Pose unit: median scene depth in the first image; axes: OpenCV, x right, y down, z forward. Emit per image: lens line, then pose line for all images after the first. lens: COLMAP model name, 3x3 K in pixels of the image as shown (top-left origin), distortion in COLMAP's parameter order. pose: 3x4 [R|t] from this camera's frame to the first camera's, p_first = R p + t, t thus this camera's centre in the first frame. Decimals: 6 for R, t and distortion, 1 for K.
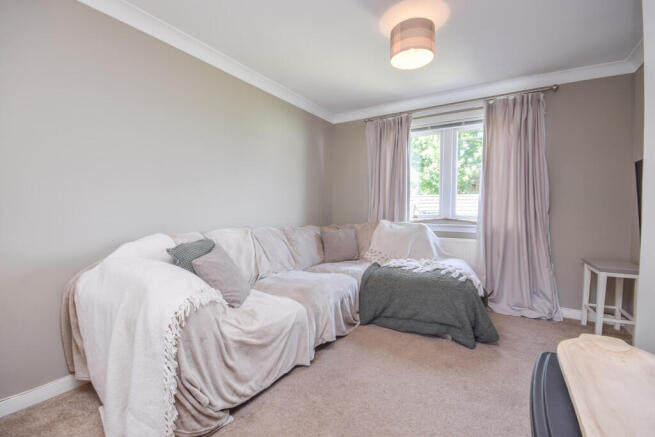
lens RADIAL K [[303.9, 0, 332.3], [0, 303.9, 217.1], [0, 0, 1]] dist [0.000810, -0.000531]
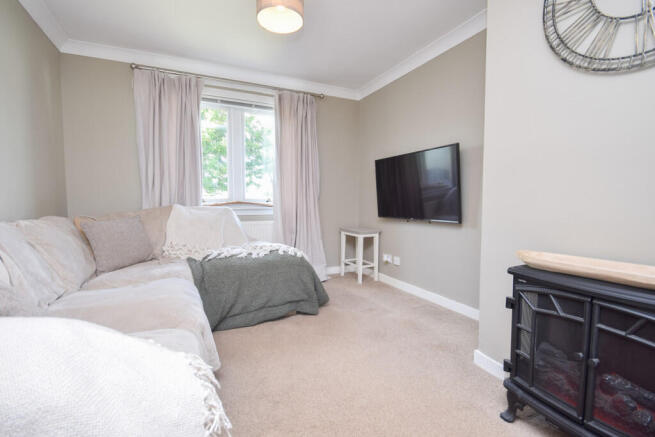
lens RADIAL K [[303.9, 0, 331.2], [0, 303.9, 217.0], [0, 0, 1]] dist [0.000810, -0.000531]
pose [[0.529156, -0.052931, 0.846872, -0.339379], [0.030720, 0.998593, 0.043219, 0.023750], [-0.847968, 0.003147, 0.530037, 0.287052]]
